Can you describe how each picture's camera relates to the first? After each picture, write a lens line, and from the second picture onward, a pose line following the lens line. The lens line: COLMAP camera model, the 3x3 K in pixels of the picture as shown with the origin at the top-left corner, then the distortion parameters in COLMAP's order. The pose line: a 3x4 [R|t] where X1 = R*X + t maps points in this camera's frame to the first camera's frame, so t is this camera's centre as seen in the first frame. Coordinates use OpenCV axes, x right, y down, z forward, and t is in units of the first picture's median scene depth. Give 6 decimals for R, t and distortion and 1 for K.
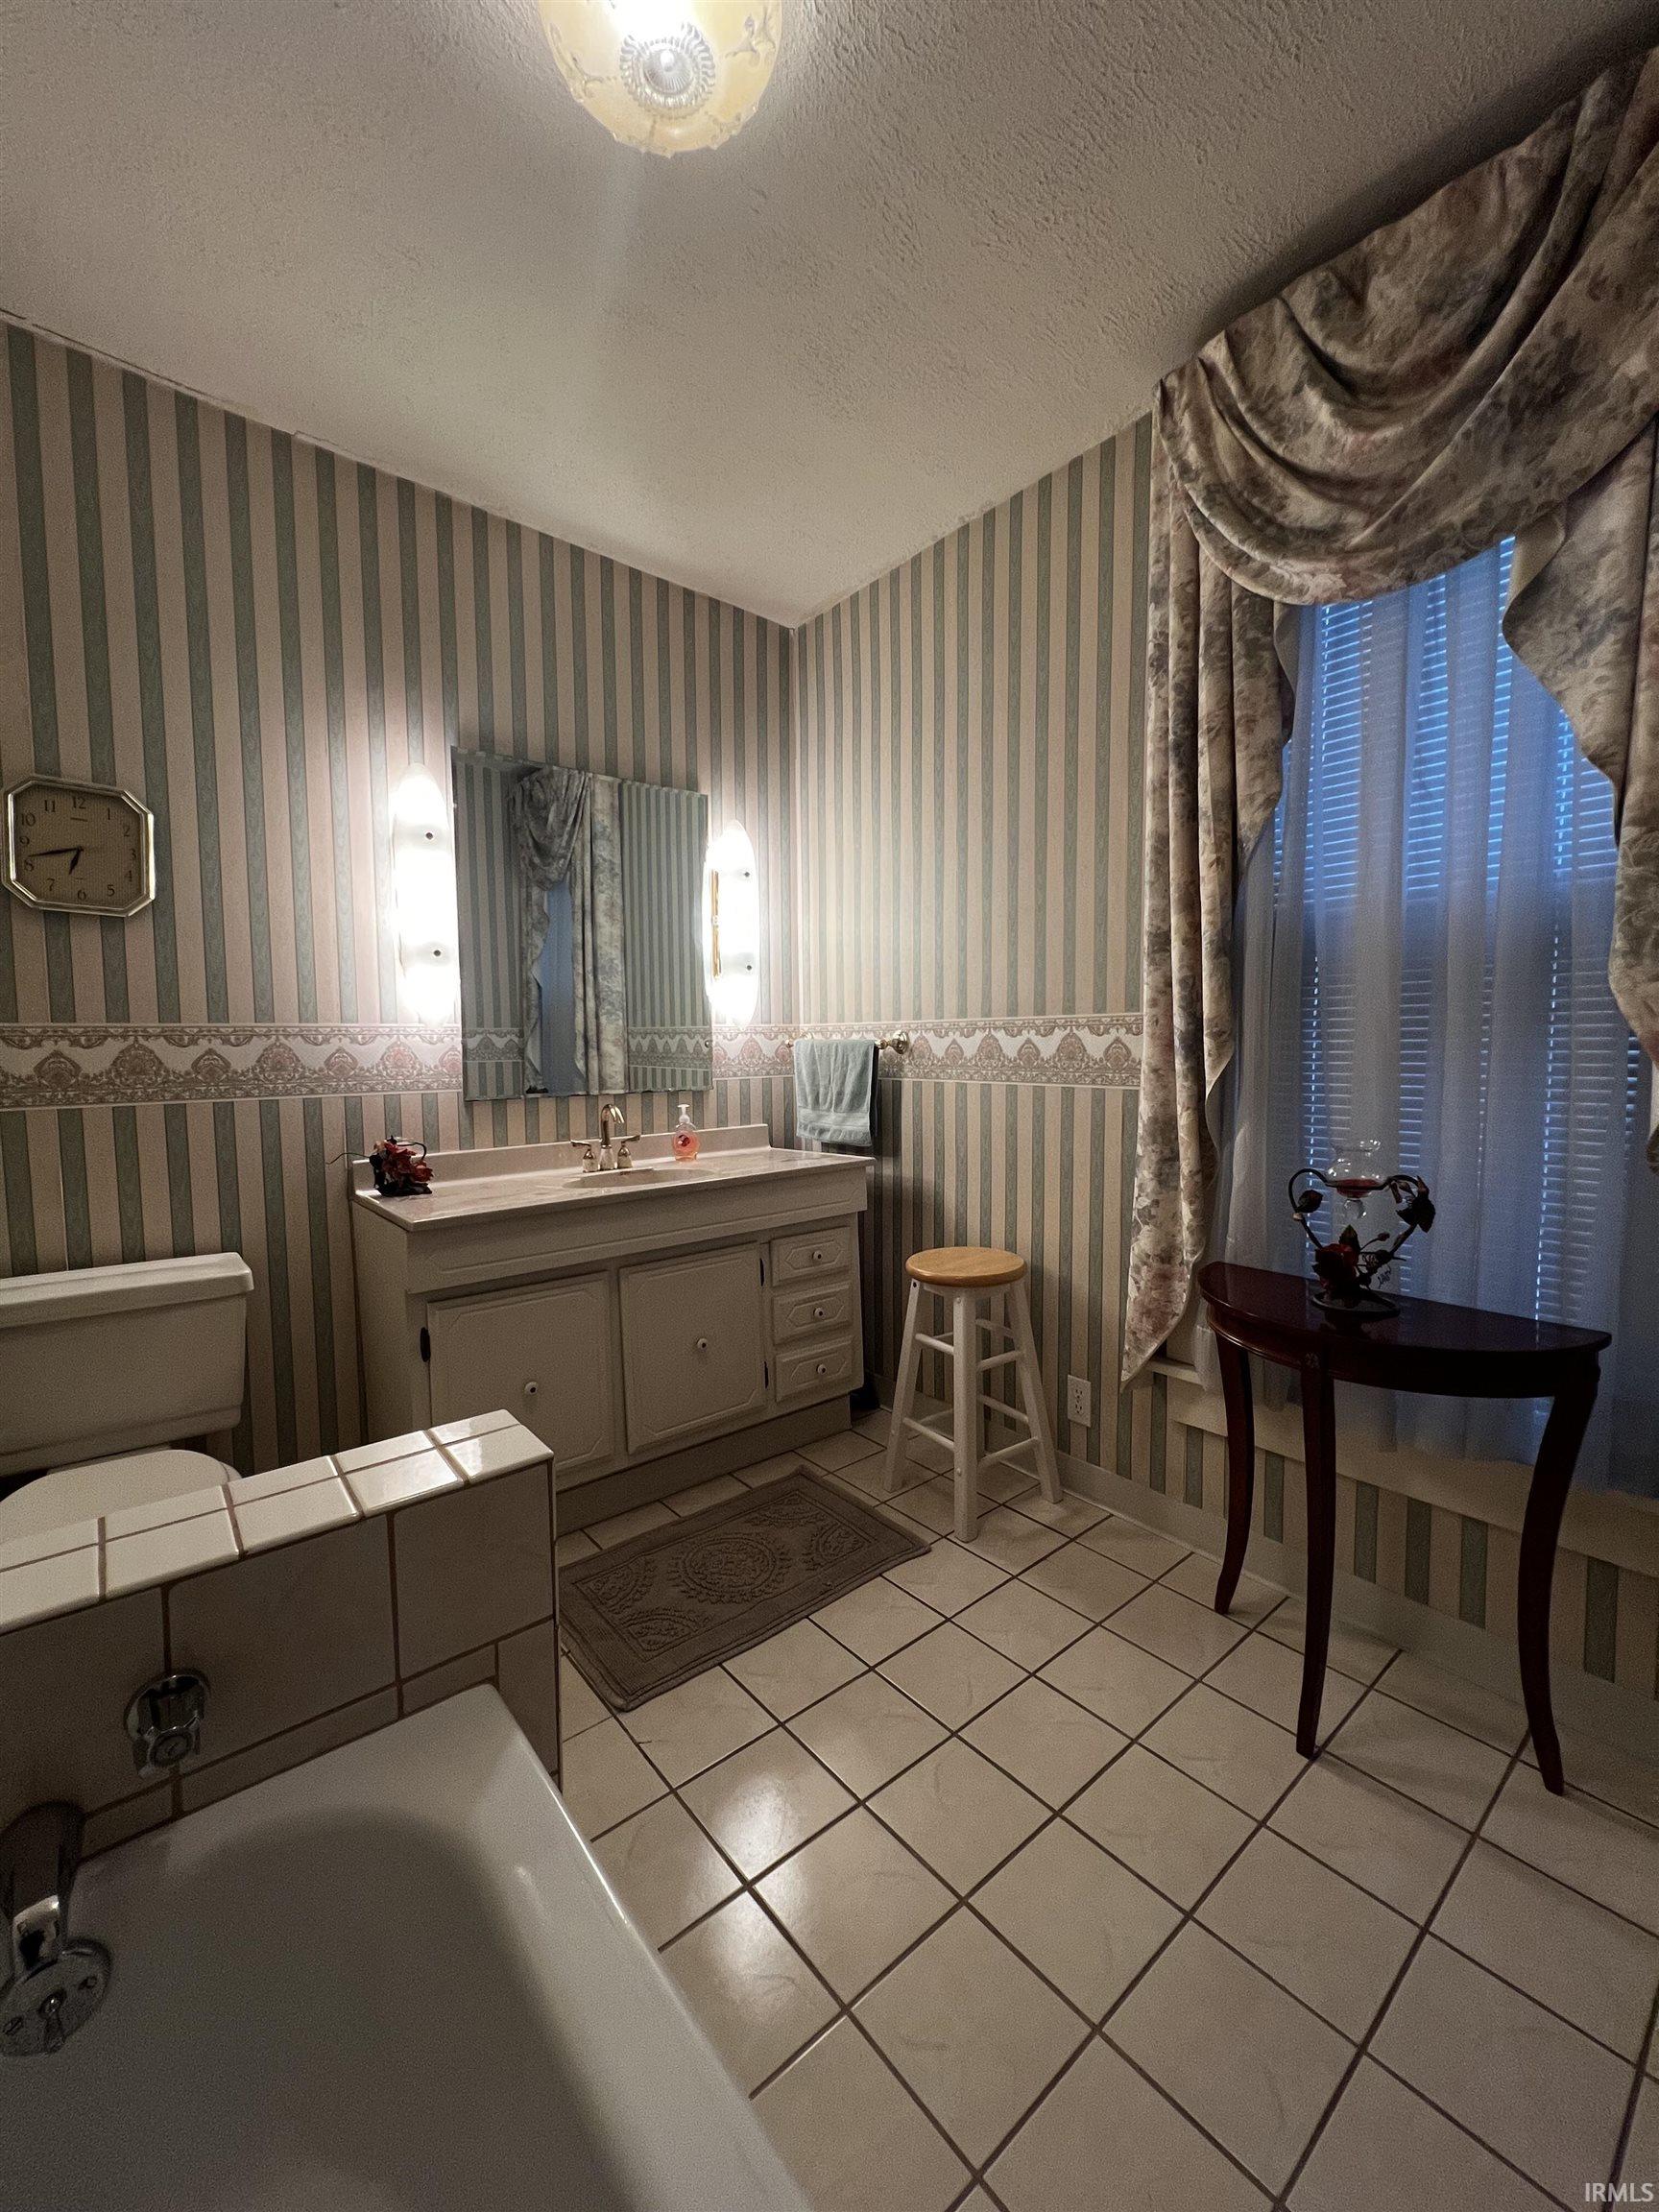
lens RADIAL K [[880.2, 0, 831.1], [0, 880.2, 1091.5], [0, 0, 1]] dist [0.002870, 0.000419]
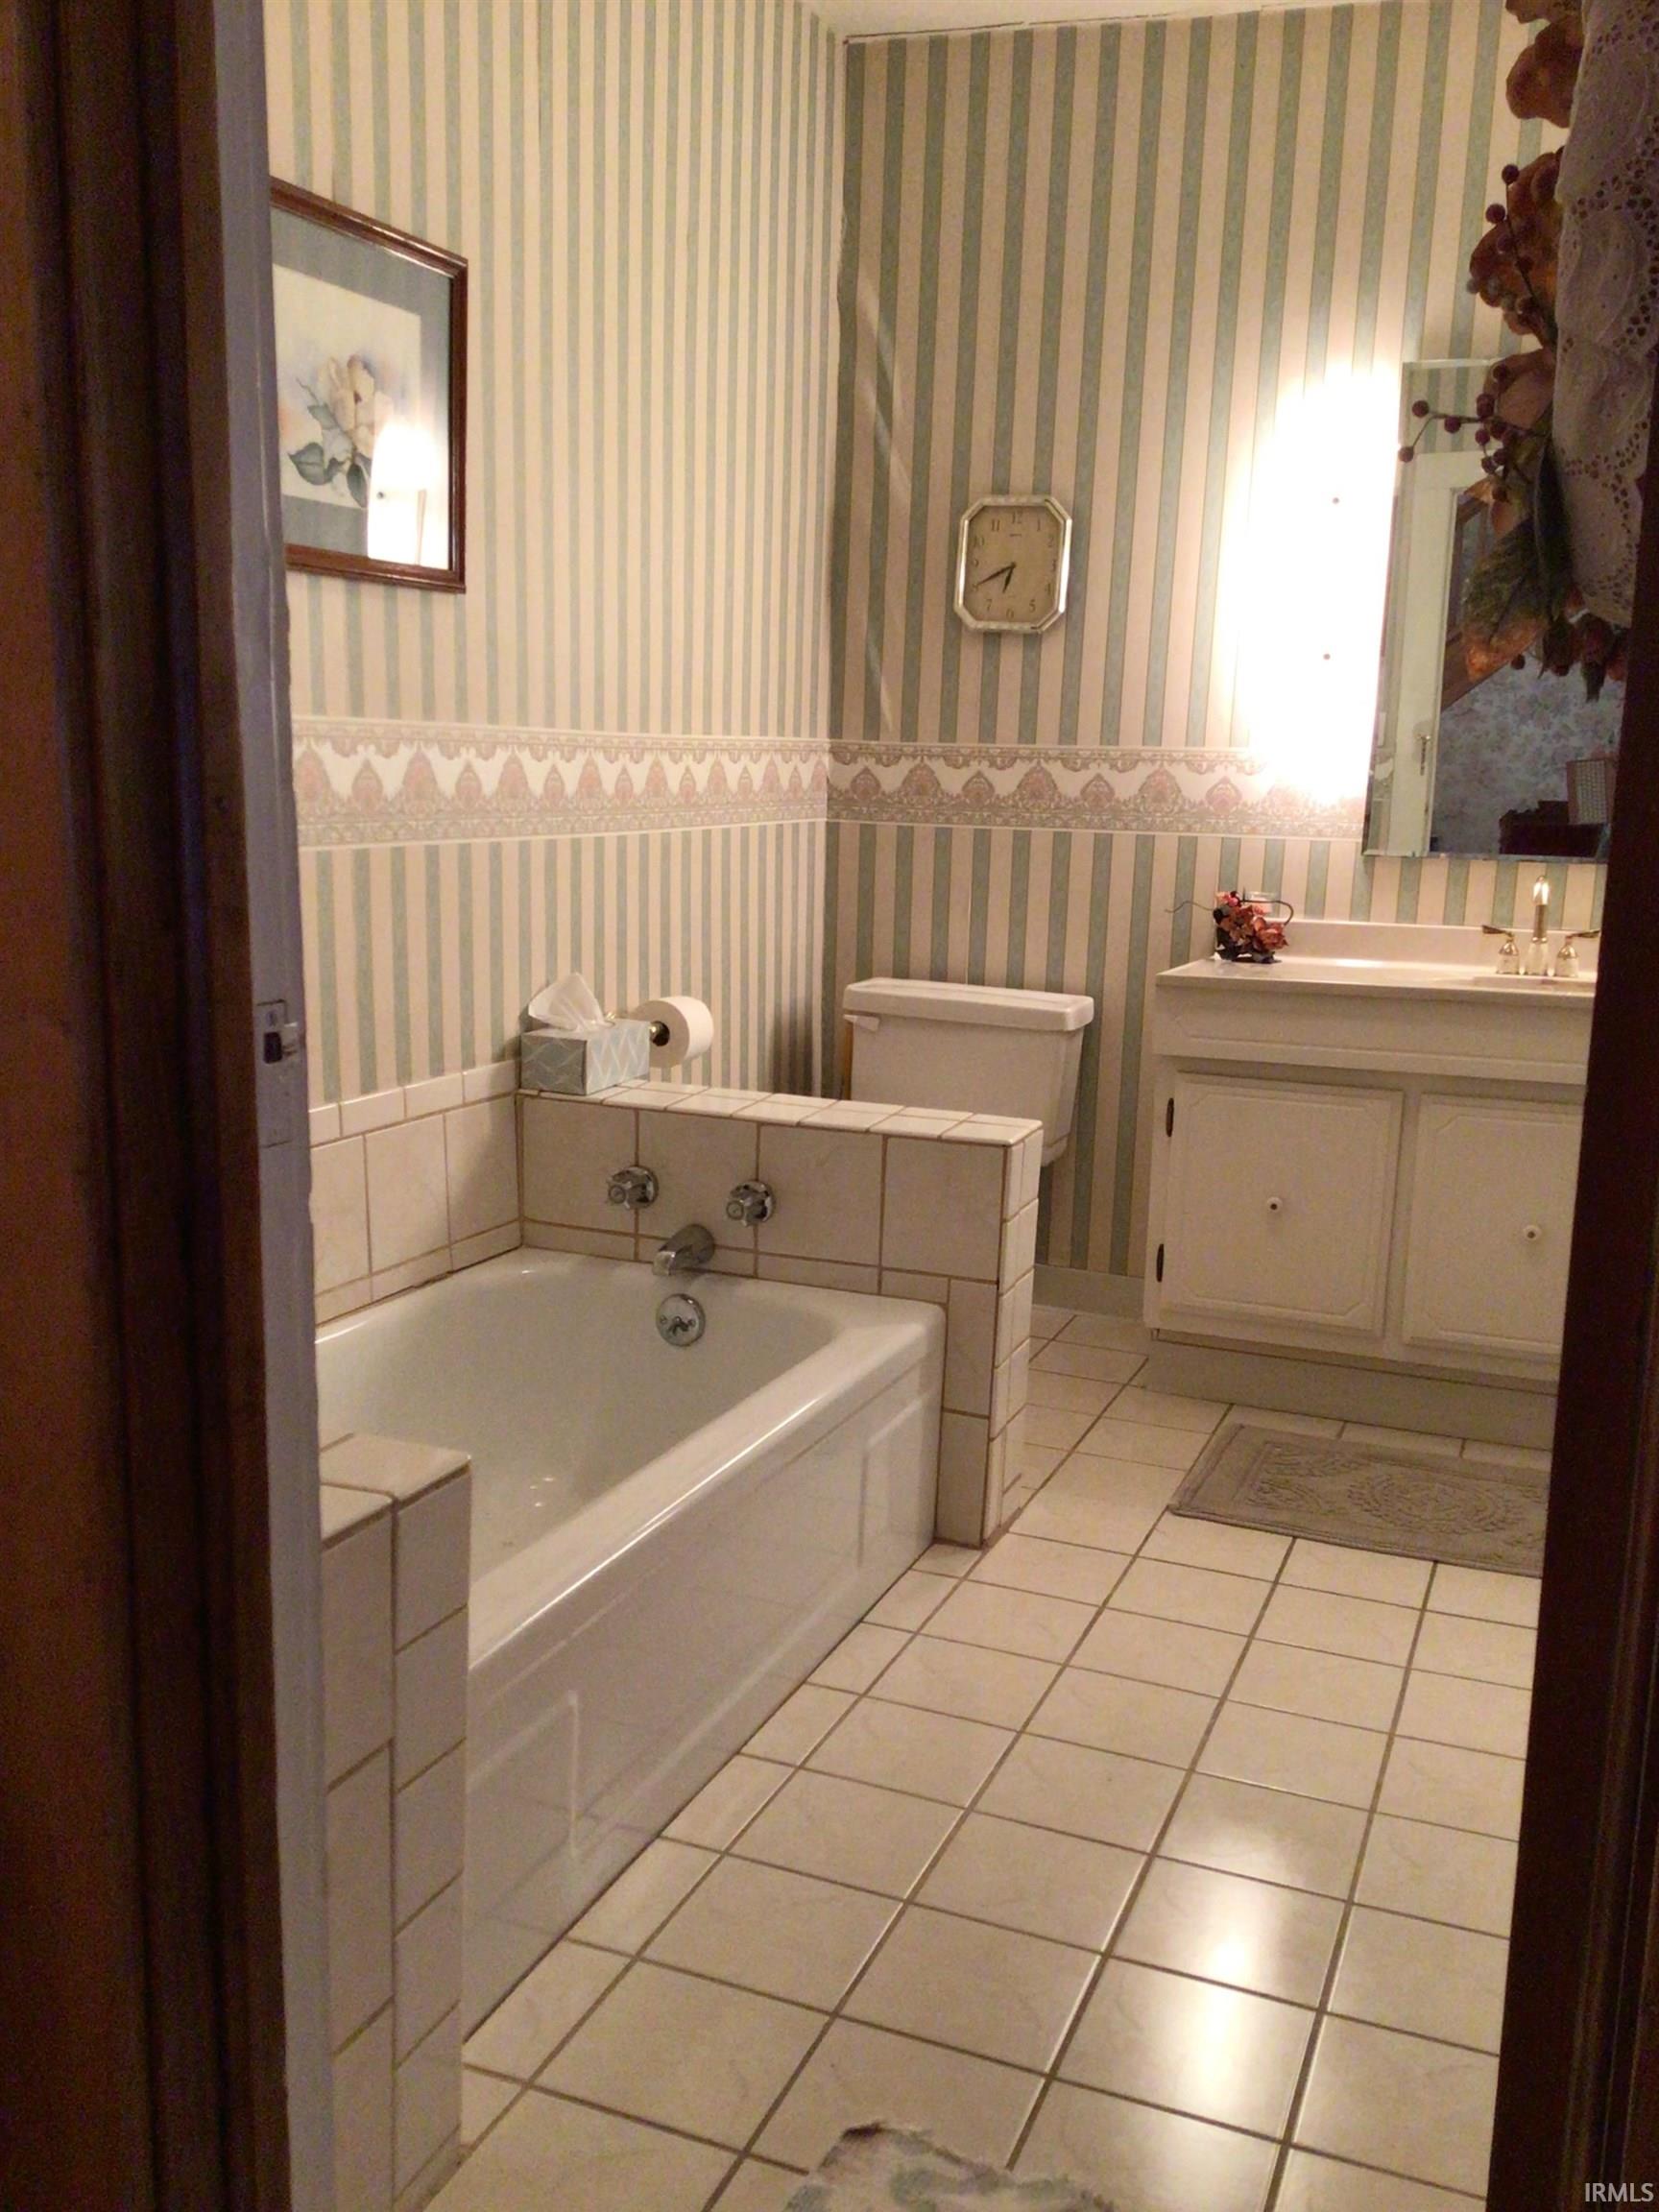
lens RADIAL K [[1966.0, 0, 828.7], [0, 1966.0, 1113.4], [0, 0, 1]] dist [0.090243, -0.136146]
pose [[0.469360, 0.177400, -0.865003, 1.026728], [-0.085260, 0.984139, 0.155570, 0.003742], [0.878881, 0.000732, 0.477040, -0.233732]]
